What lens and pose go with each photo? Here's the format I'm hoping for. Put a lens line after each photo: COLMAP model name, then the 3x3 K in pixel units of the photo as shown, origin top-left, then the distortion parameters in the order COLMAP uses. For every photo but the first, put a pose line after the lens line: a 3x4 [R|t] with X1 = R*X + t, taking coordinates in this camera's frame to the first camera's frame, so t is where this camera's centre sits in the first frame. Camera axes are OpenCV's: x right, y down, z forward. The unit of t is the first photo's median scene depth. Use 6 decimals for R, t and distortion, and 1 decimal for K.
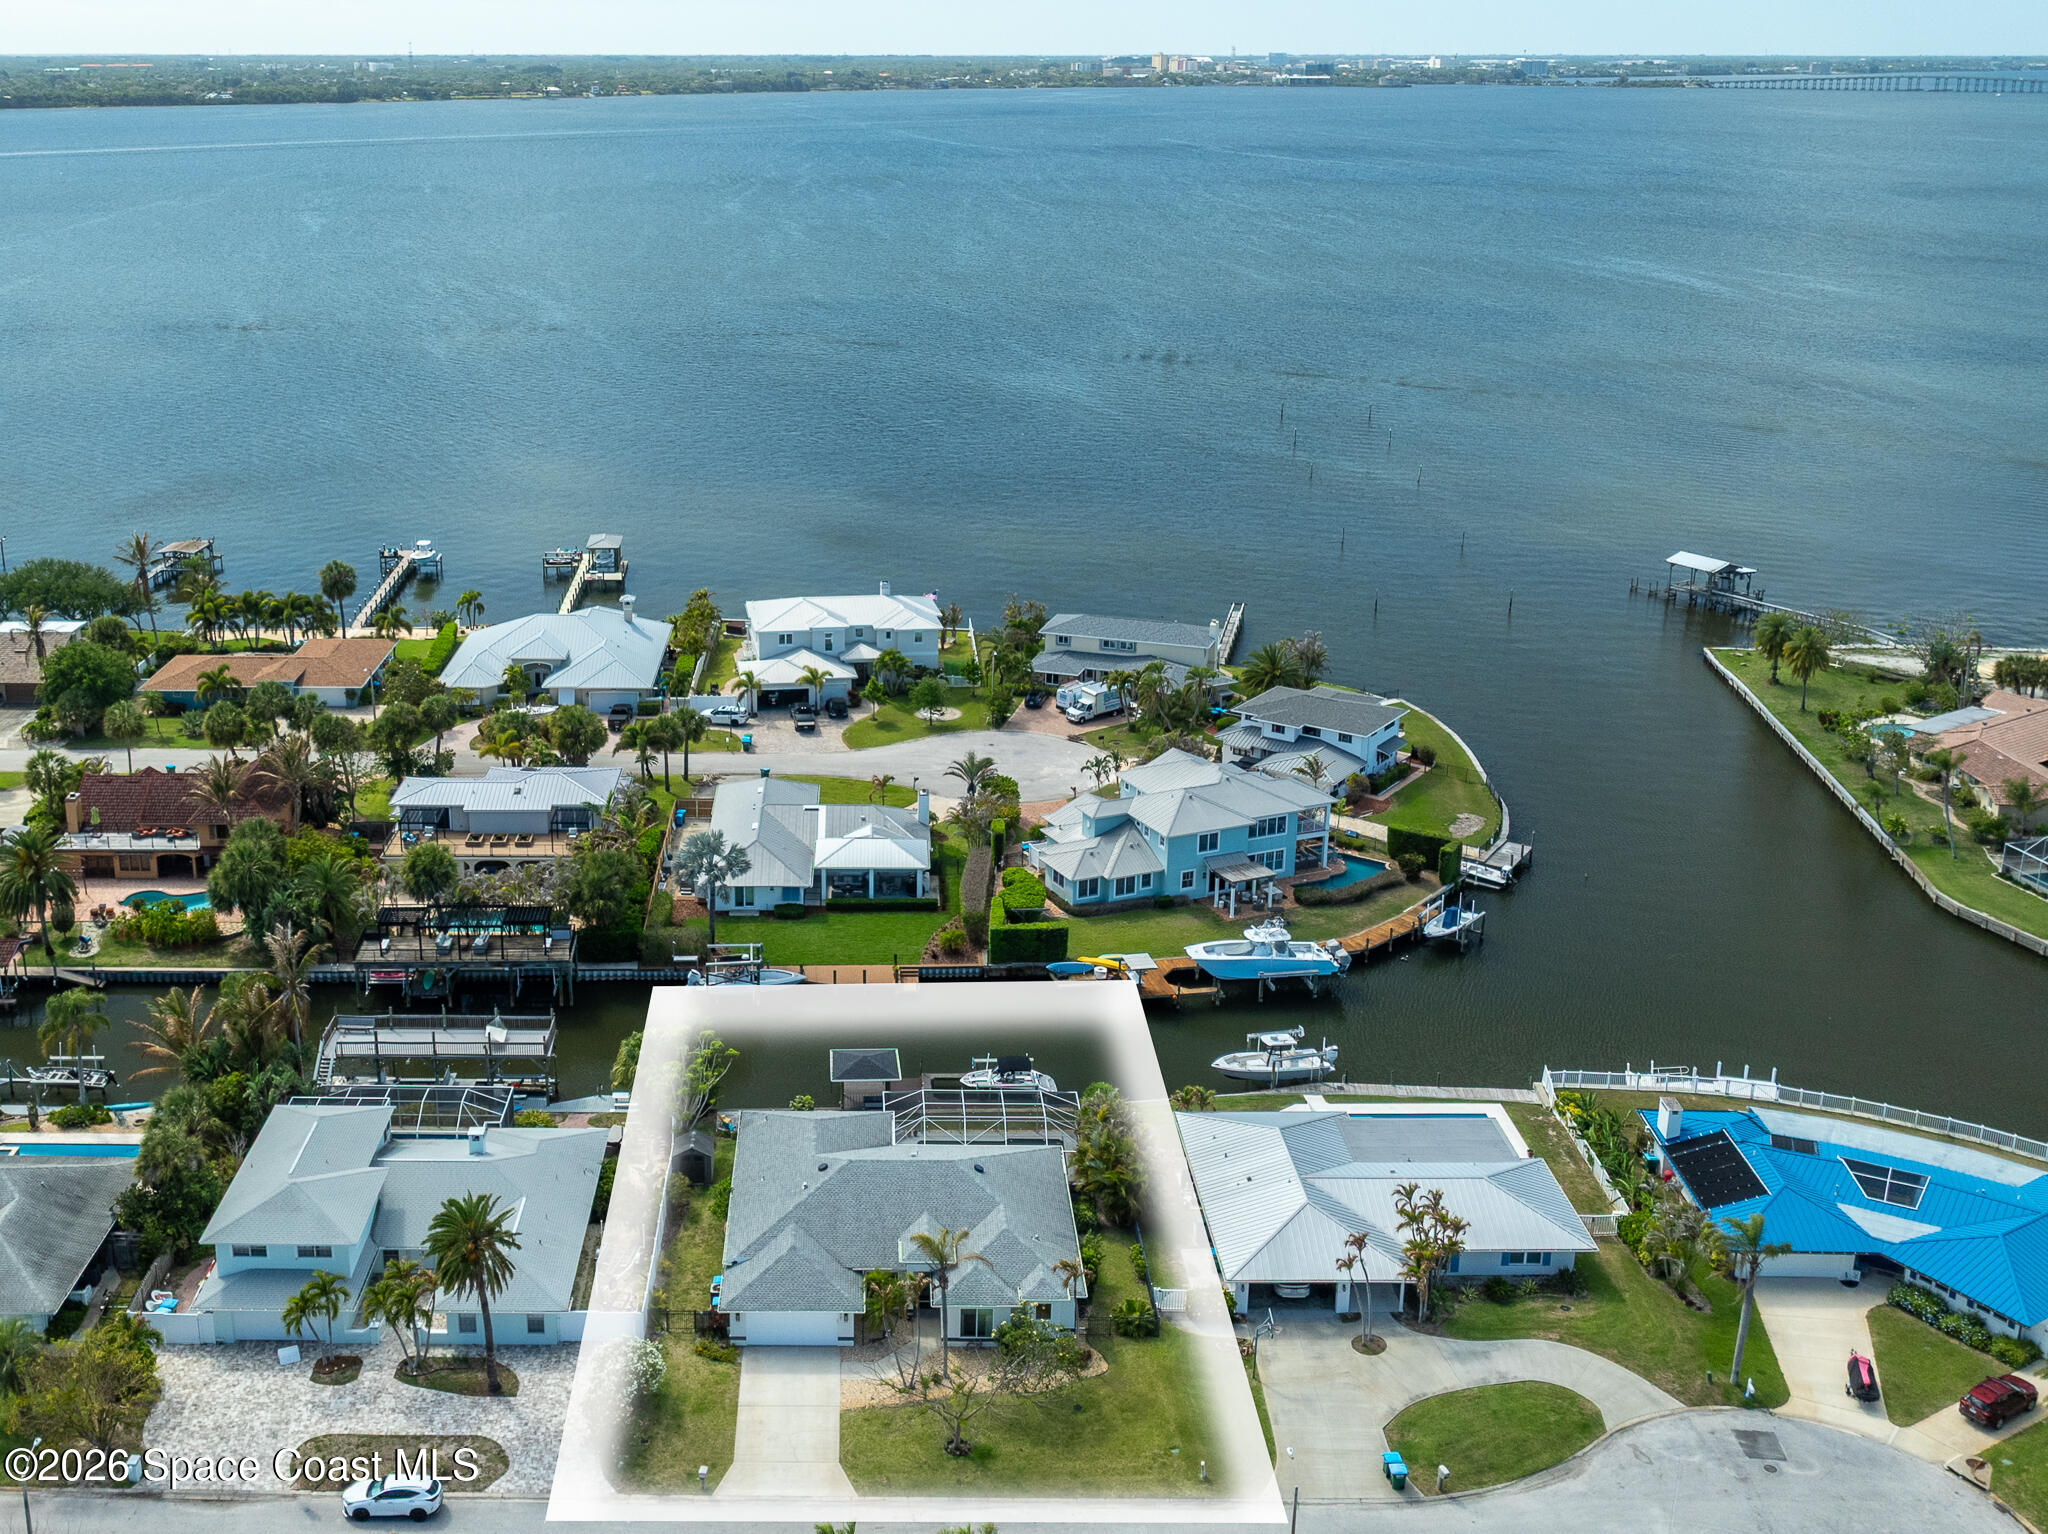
lens RADIAL K [[2120.0, 0, 826.6], [0, 2120.0, 764.8], [0, 0, 1]] dist [-0.004656, -0.008306]
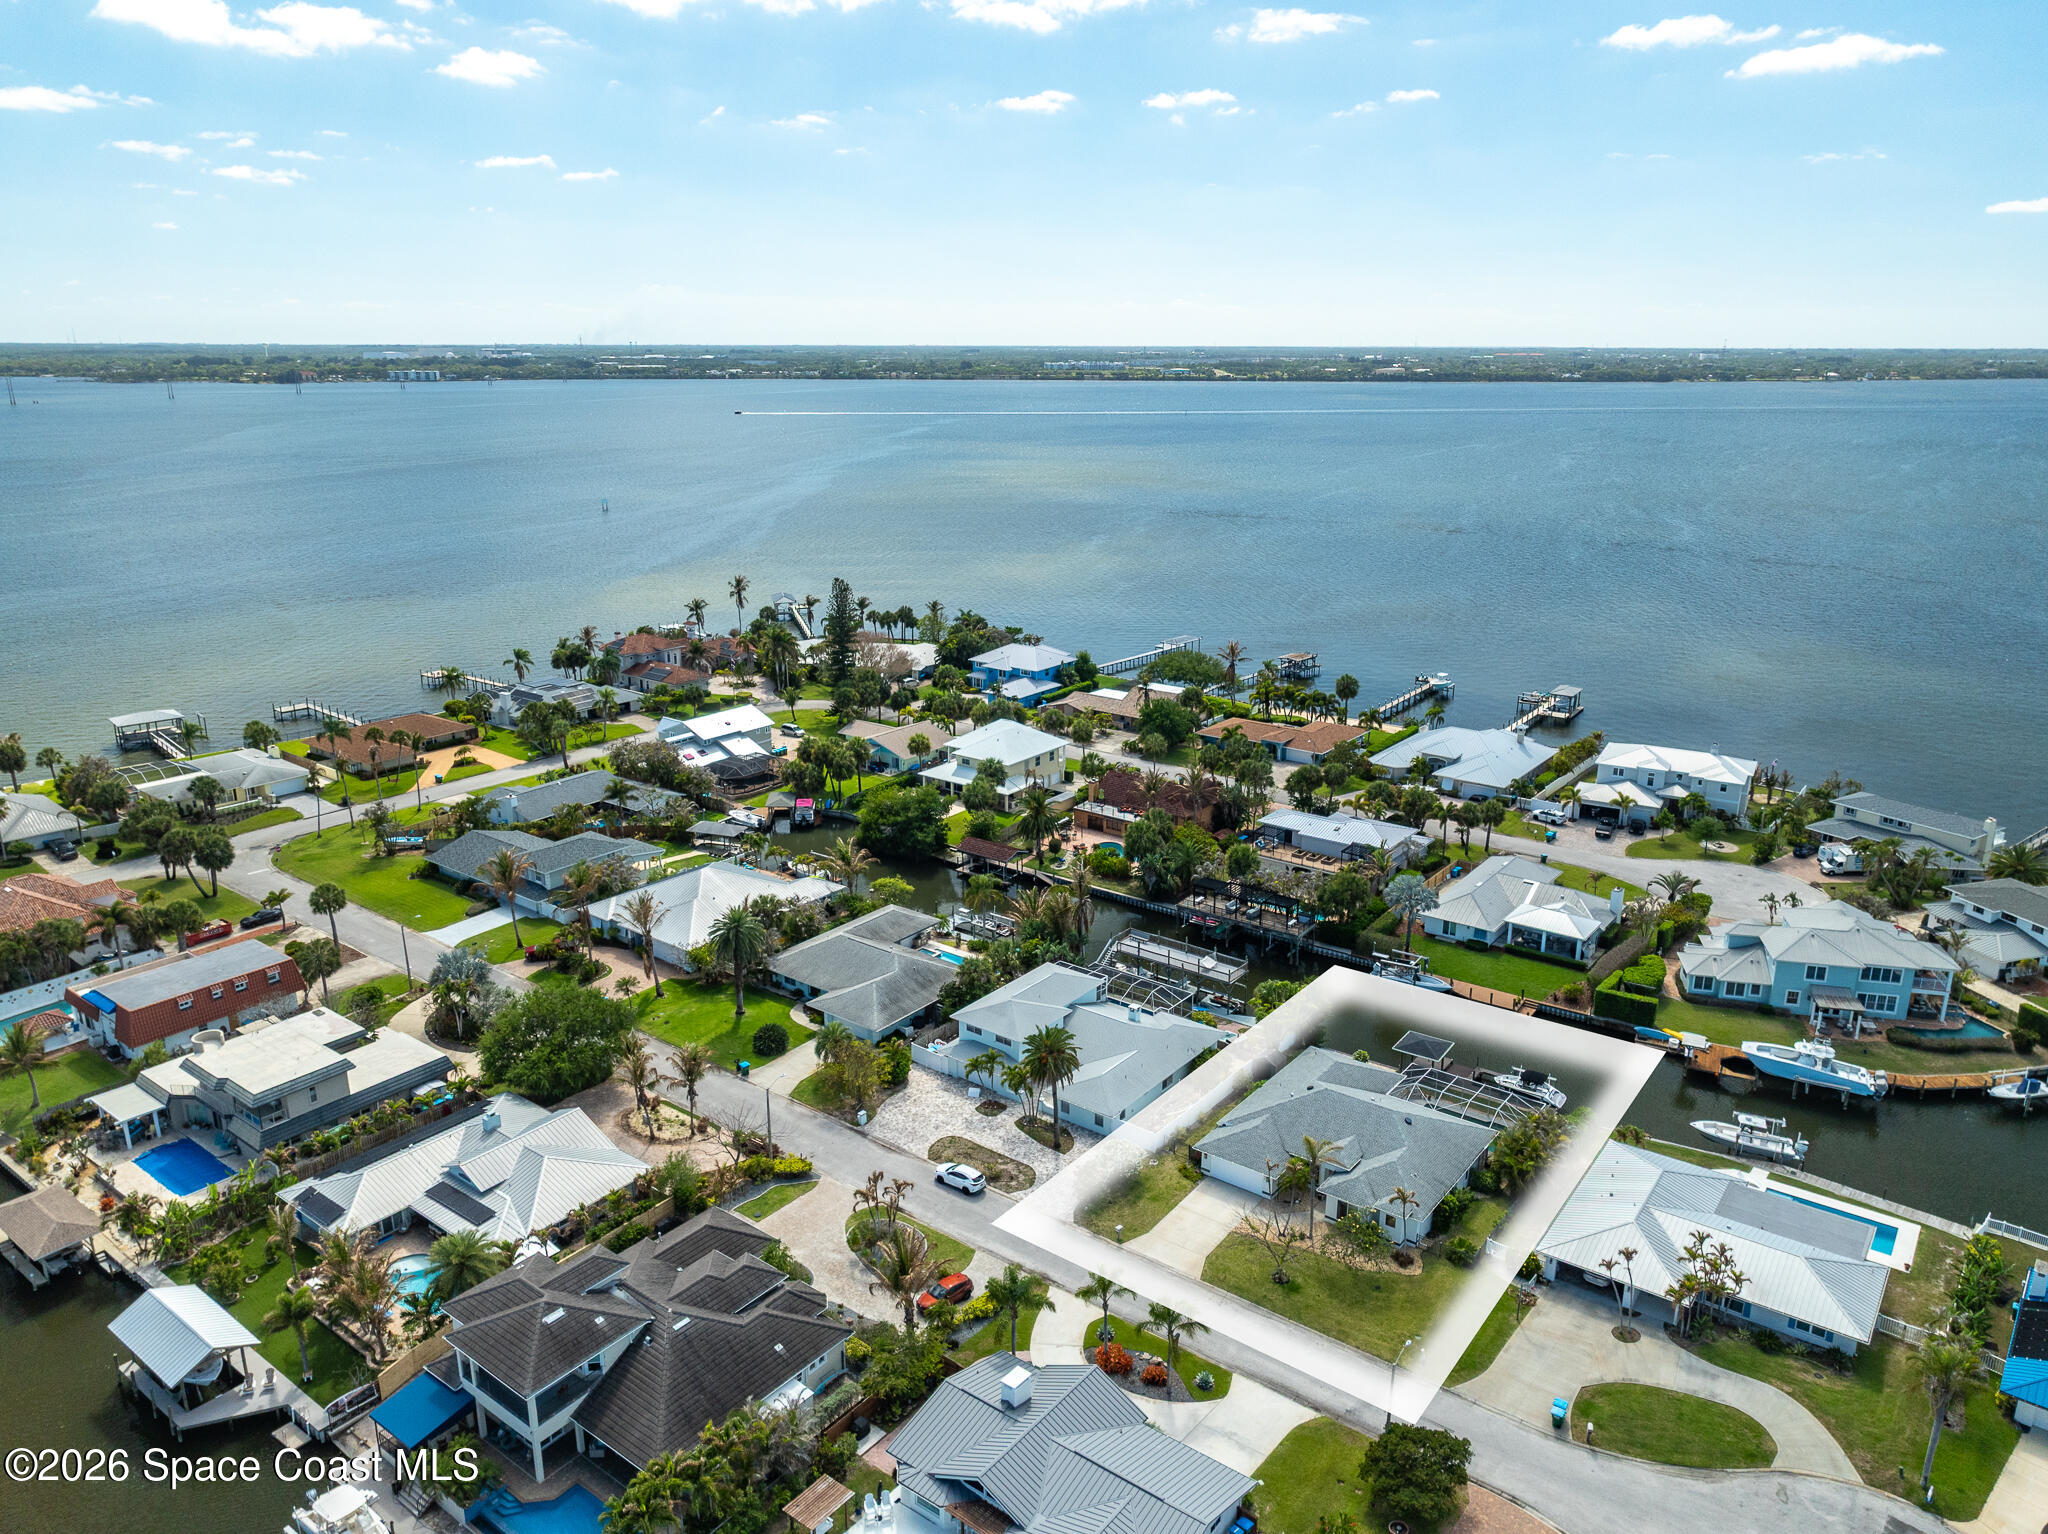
lens RADIAL K [[1429.3, 0, 1024.0], [0, 1429.3, 767.0], [0, 0, 1]] dist [-0.006064, 0.009285]
pose [[0.802490, 0.171754, -0.571410, 0.270135], [-0.192989, 0.980912, 0.023808, -0.013285], [0.564593, 0.091170, 0.820319, 0.022936]]
